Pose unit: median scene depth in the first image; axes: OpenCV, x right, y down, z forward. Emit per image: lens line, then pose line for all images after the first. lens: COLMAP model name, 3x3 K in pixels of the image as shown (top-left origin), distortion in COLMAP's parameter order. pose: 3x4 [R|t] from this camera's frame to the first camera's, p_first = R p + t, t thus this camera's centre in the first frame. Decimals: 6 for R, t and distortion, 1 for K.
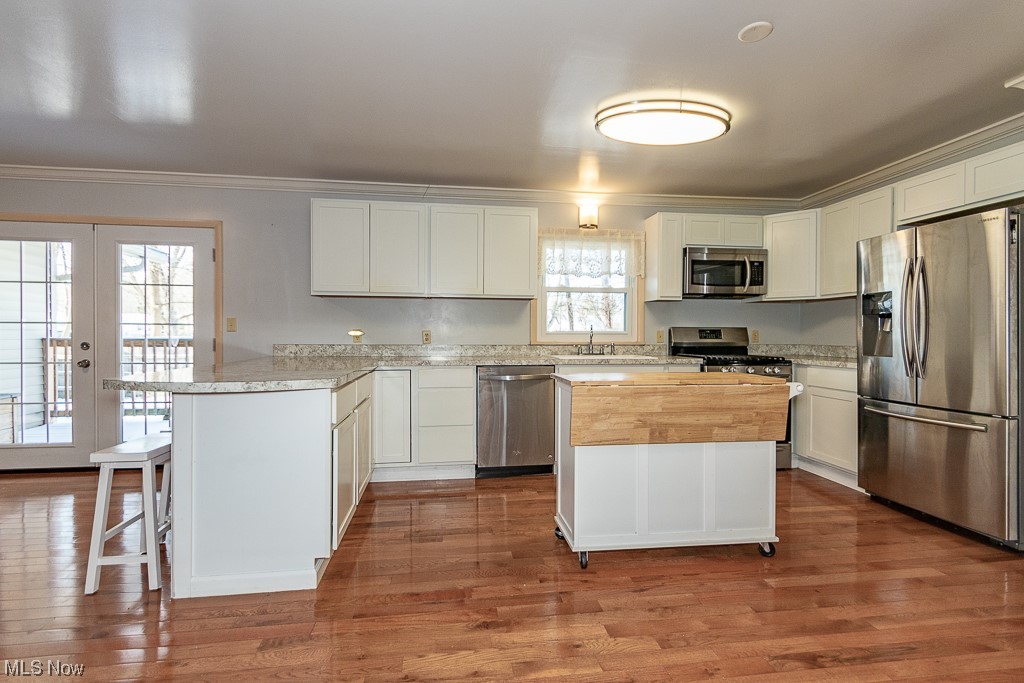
lens RADIAL K [[482.0, 0, 512.0], [0, 482.0, 341.5], [0, 0, 1]] dist [0.002724, 0.000314]
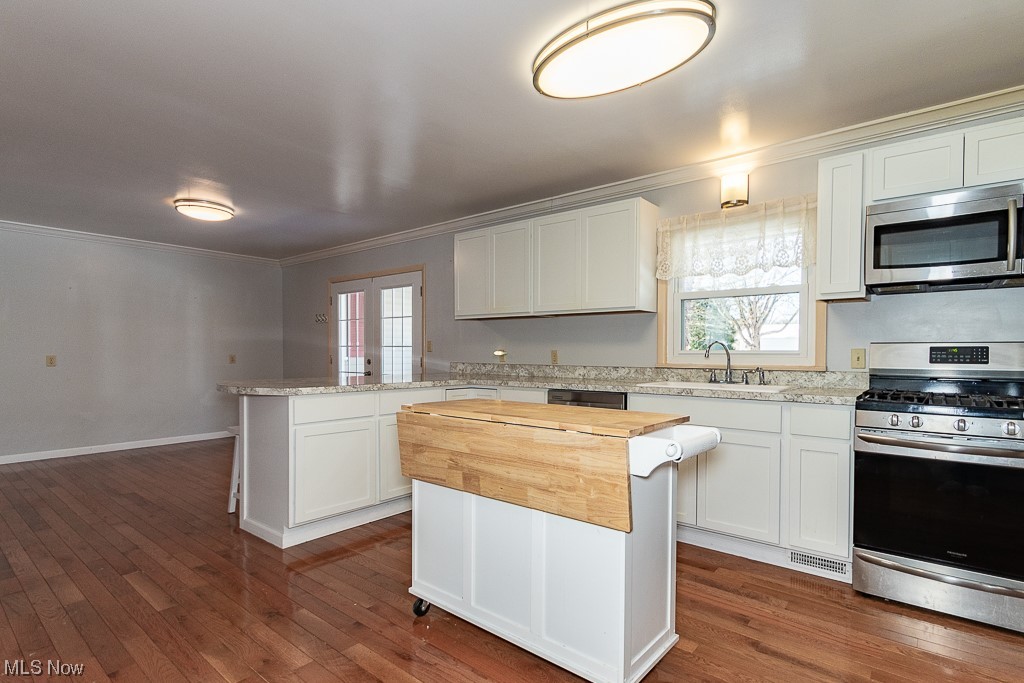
lens RADIAL K [[507.2, 0, 527.4], [0, 507.2, 365.8], [0, 0, 1]] dist [-0.001730, -0.000364]
pose [[0.691425, 0.017675, -0.722232, 0.521655], [-0.012949, 0.999843, 0.012071, -0.003646], [0.722332, 0.001006, 0.691546, 0.270592]]
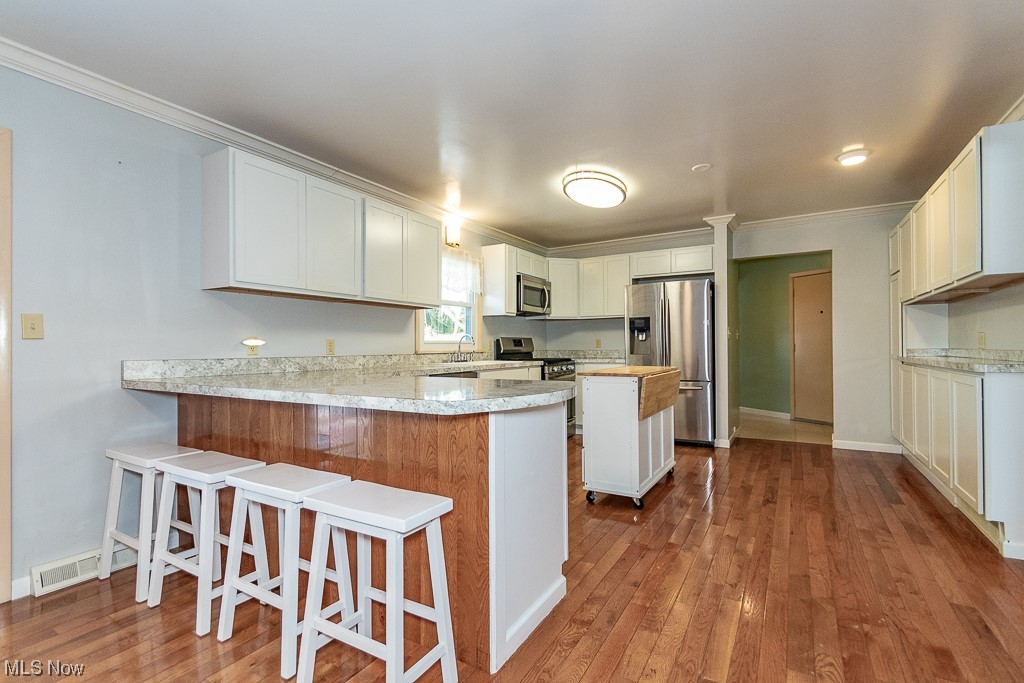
lens RADIAL K [[482.0, 0, 512.0], [0, 482.0, 341.5], [0, 0, 1]] dist [0.002724, 0.000314]
pose [[0.610563, 0.000549, 0.791967, -0.662037], [0.014770, 0.999818, -0.012079, -0.004006], [-0.791830, 0.019072, 0.610444, 0.239783]]
